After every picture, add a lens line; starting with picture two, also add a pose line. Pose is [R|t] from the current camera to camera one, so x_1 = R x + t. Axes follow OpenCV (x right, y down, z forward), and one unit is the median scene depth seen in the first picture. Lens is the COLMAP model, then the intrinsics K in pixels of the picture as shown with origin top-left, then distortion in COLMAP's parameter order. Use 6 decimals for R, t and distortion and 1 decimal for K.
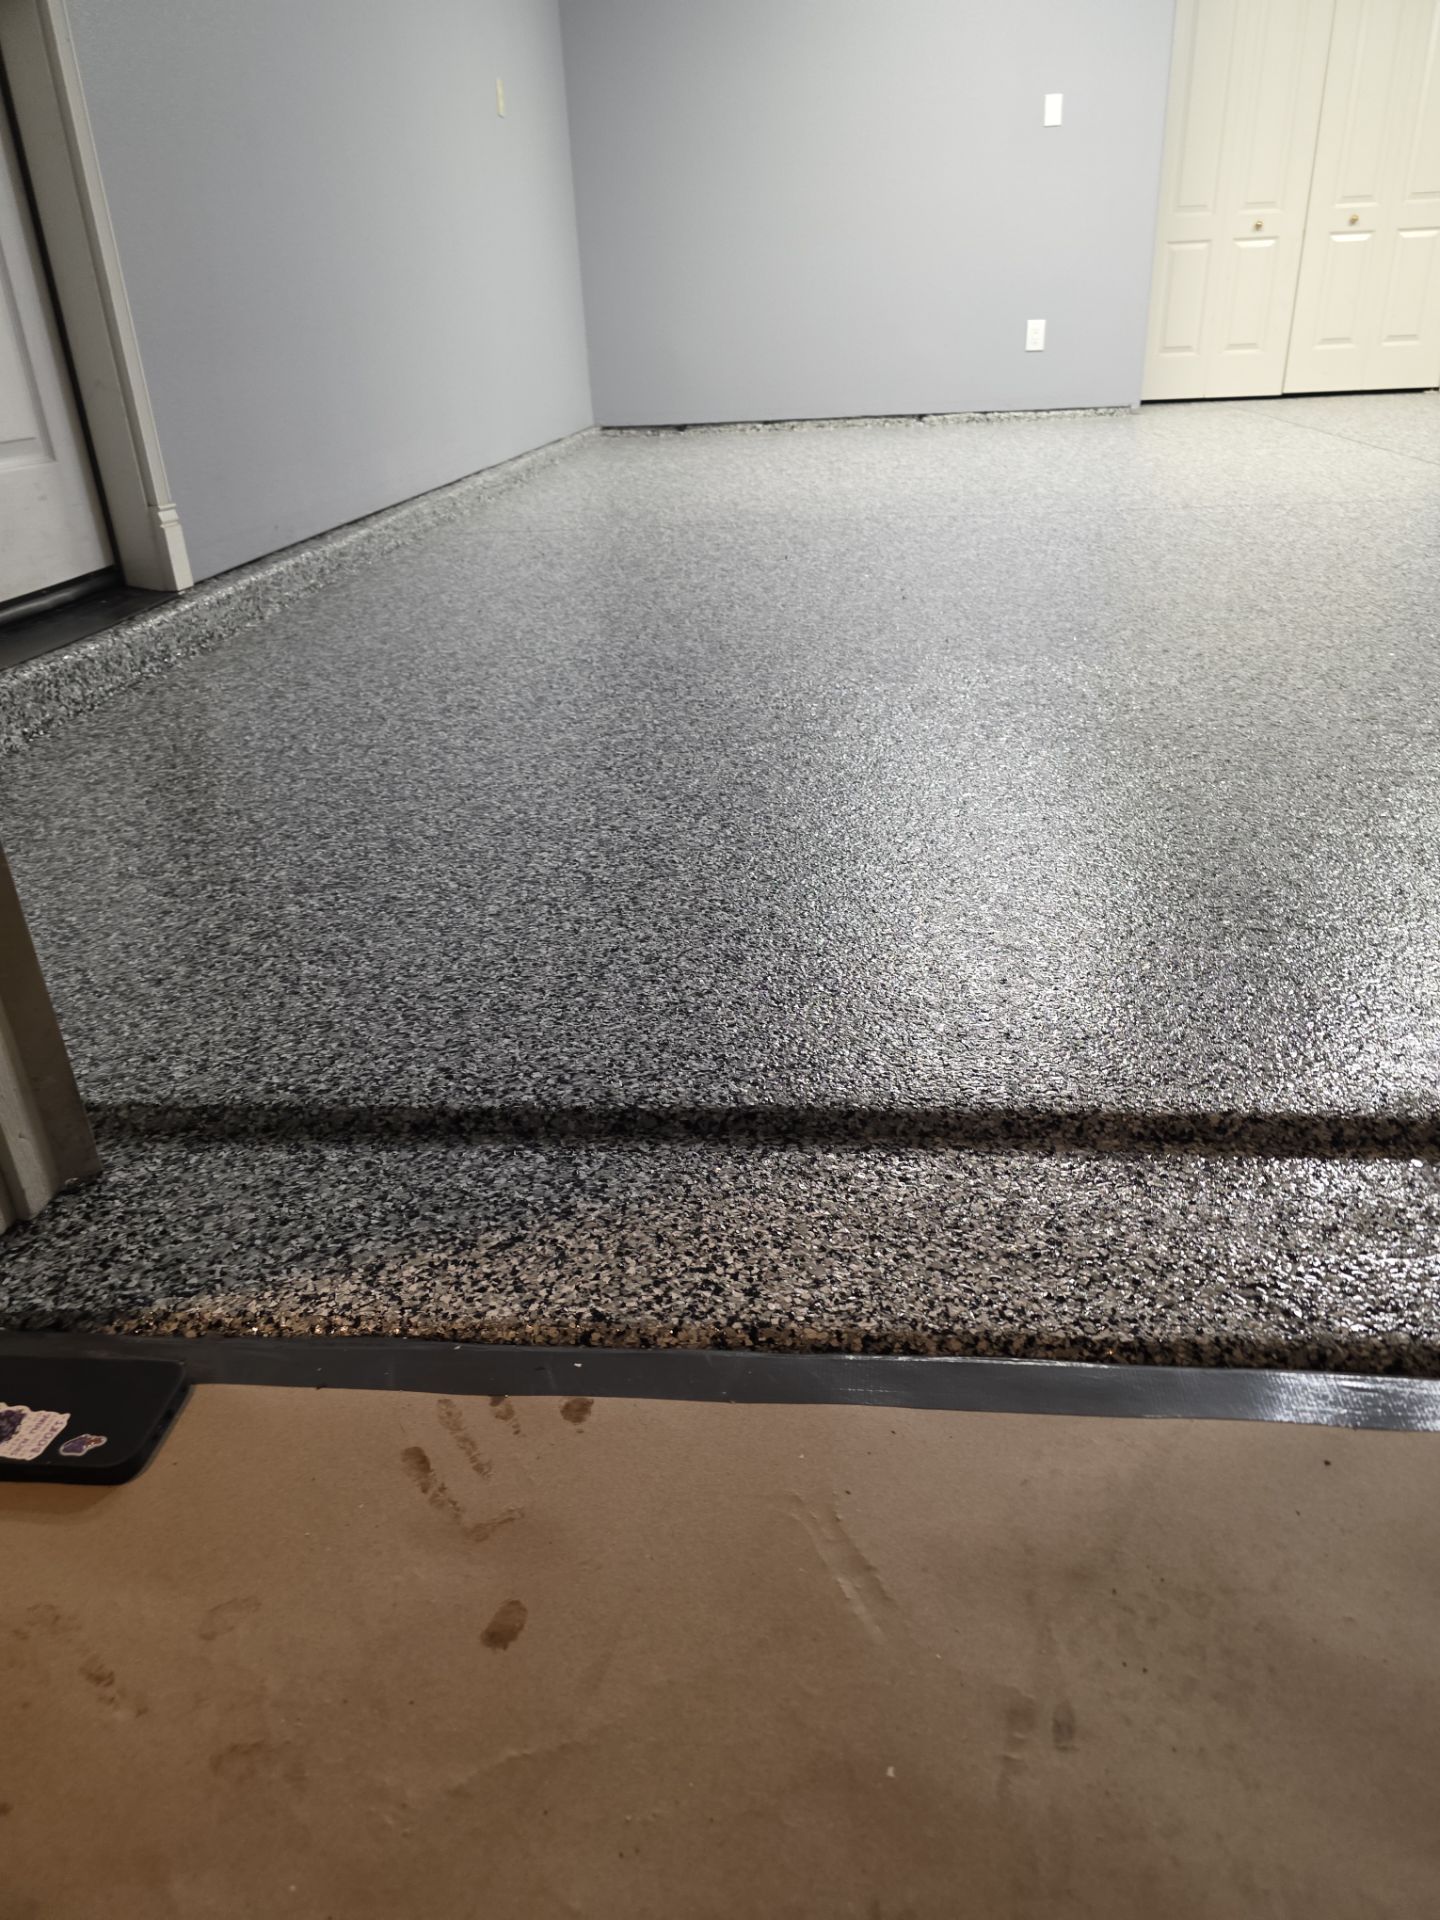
lens RADIAL K [[1296.0, 0, 722.3], [0, 1296.0, 976.1], [0, 0, 1]] dist [0.055313, -0.050154]
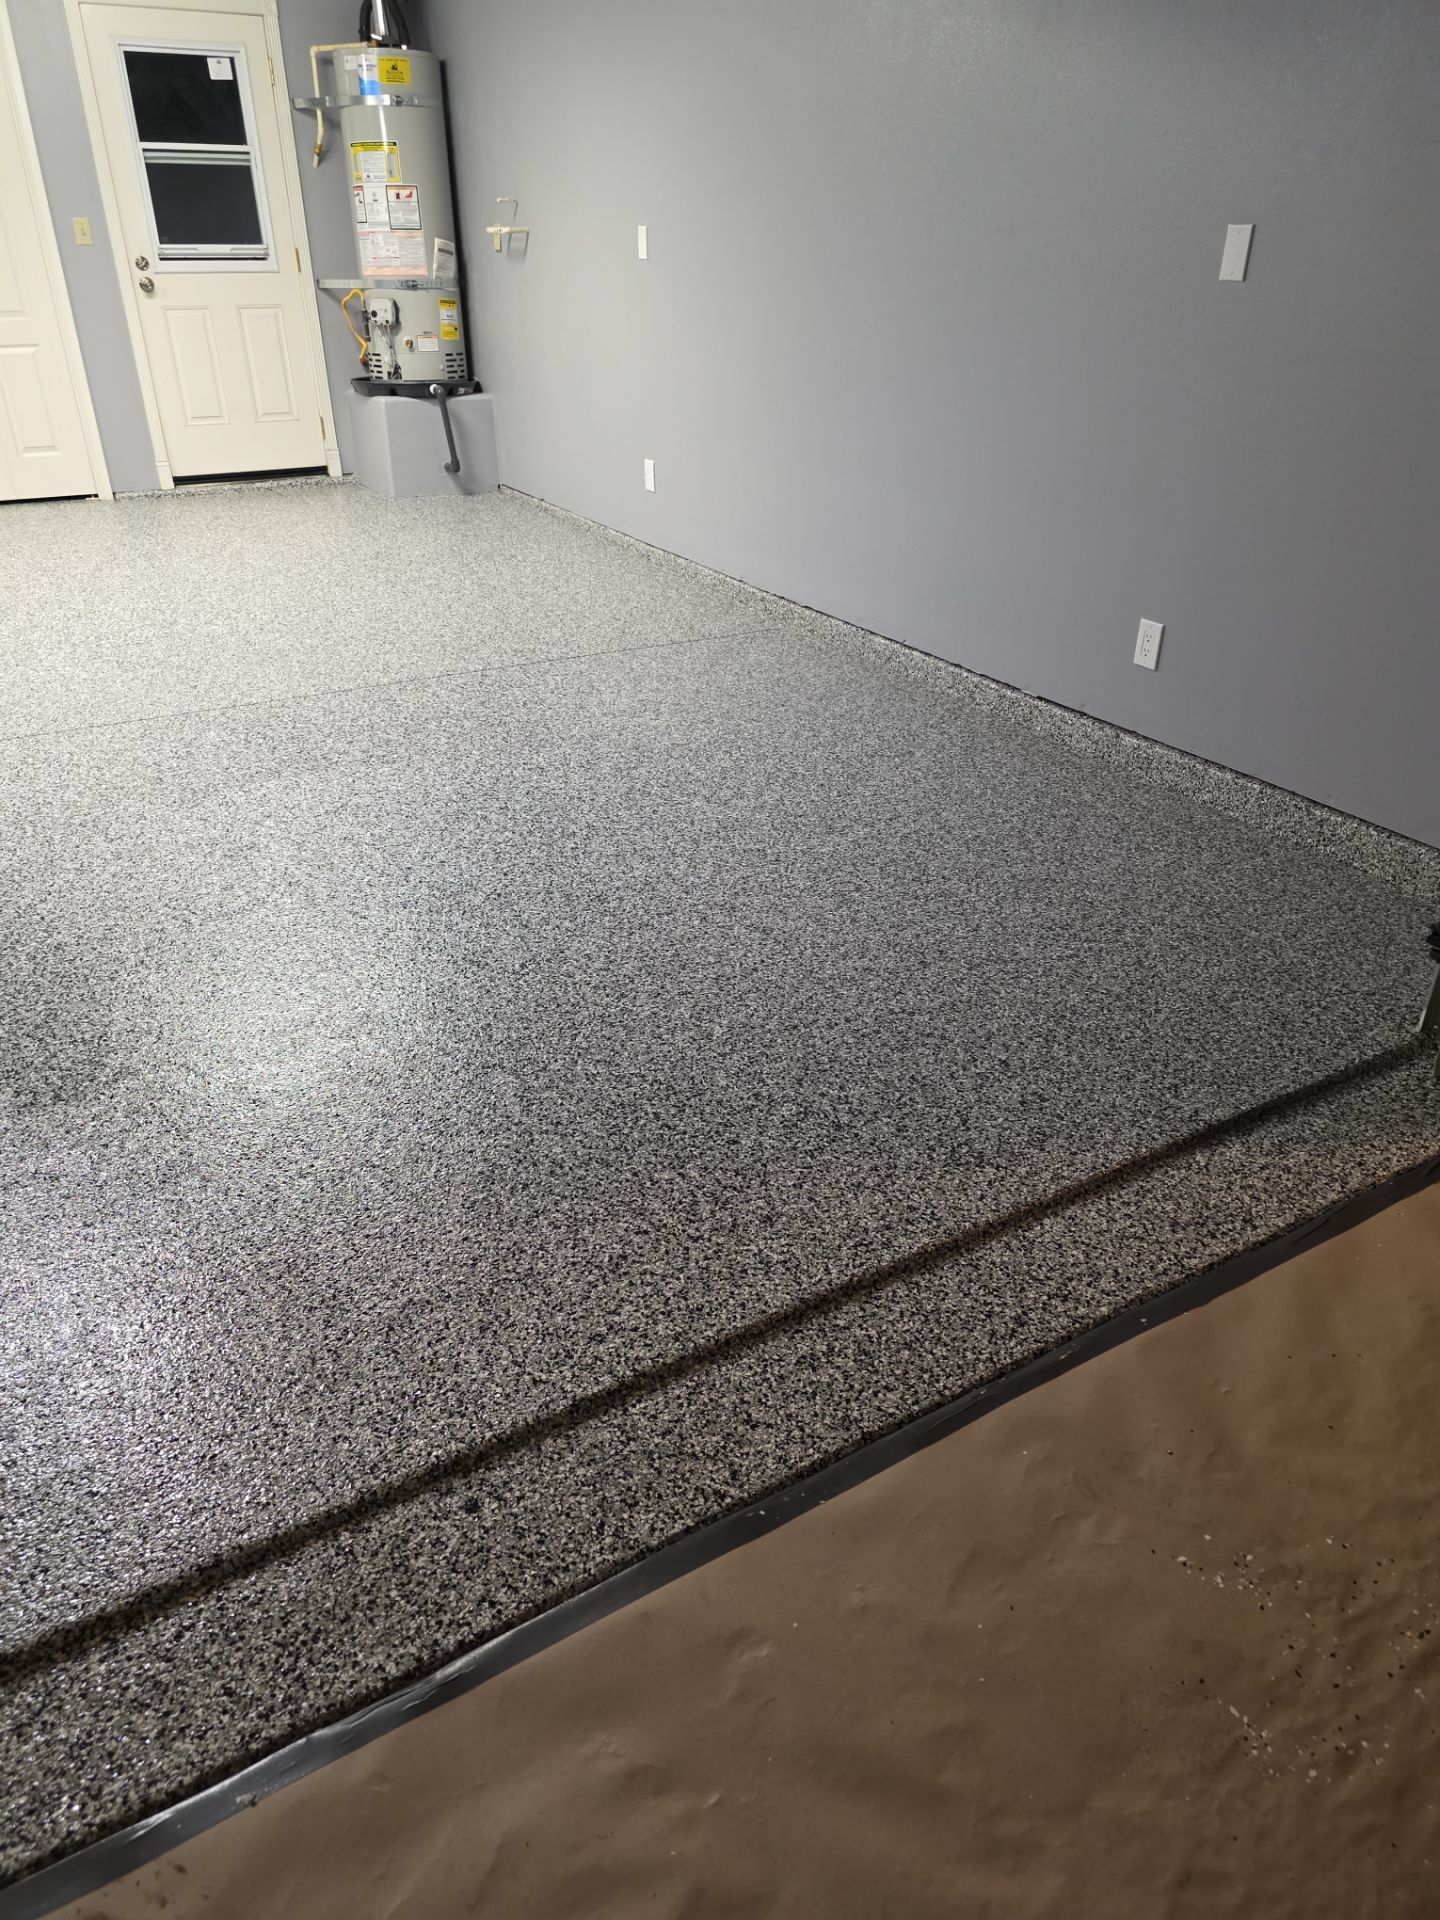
lens RADIAL K [[1296.0, 0, 737.9], [0, 1296.0, 952.4], [0, 0, 1]] dist [0.055313, -0.050154]
pose [[0.809159, -0.244804, 0.534165, 0.423539], [0.226412, 0.968780, 0.101013, -0.121061], [-0.542216, 0.039206, 0.839324, -0.167466]]
